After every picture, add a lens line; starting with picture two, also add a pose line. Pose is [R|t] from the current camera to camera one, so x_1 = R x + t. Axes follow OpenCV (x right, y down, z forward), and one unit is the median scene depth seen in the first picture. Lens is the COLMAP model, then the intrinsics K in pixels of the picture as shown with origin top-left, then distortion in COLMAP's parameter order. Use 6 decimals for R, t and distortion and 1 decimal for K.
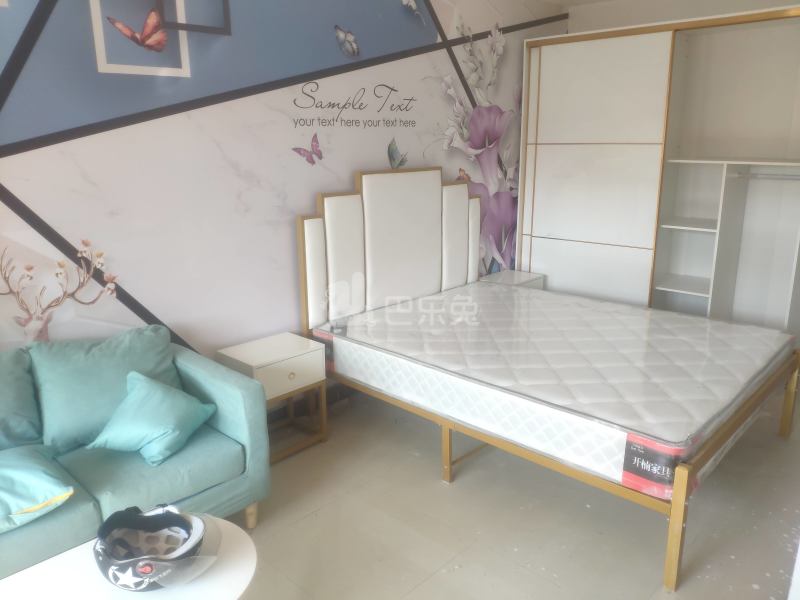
lens RADIAL K [[622.0, 0, 400.0], [0, 622.0, 300.0], [0, 0, 1]] dist [0.062035, -0.123363]
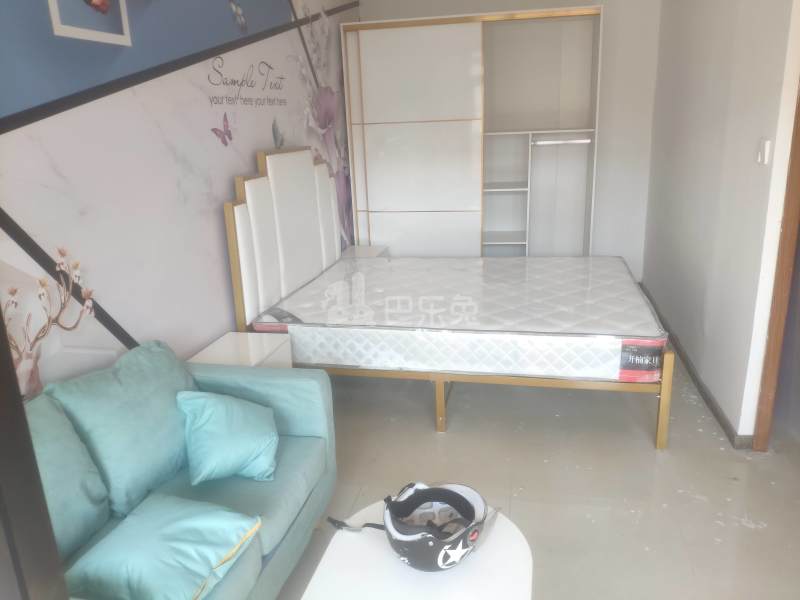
lens RADIAL K [[622.0, 0, 400.0], [0, 622.0, 300.0], [0, 0, 1]] dist [0.062035, -0.123363]
pose [[0.850488, -0.168093, 0.498413, -0.465687], [0.161228, 0.985260, 0.057167, -0.007325], [-0.500676, 0.031738, 0.865053, 0.092862]]
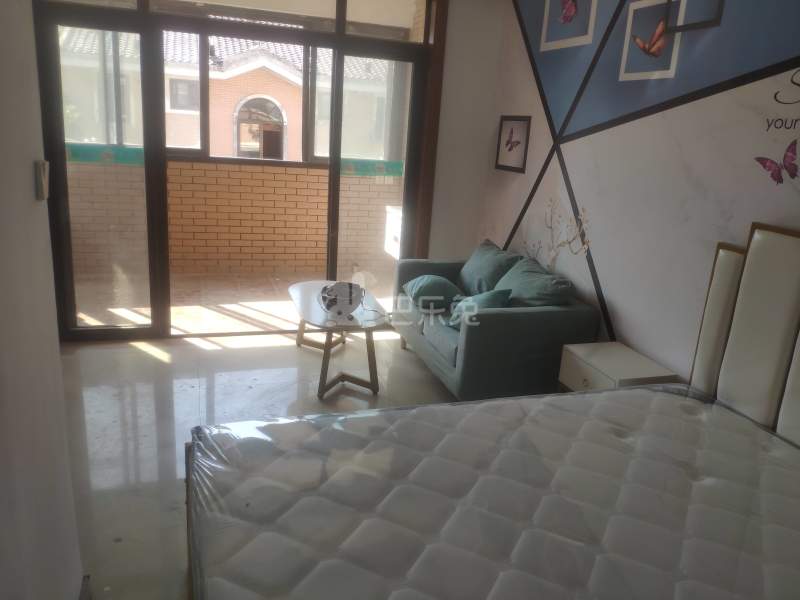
lens RADIAL K [[622.0, 0, 400.0], [0, 622.0, 300.0], [0, 0, 1]] dist [0.062035, -0.123363]
pose [[-0.465729, 0.218062, -0.857639, 0.761164], [-0.286664, 0.879727, 0.379348, -0.273270], [0.837209, 0.422528, -0.347204, 1.047306]]
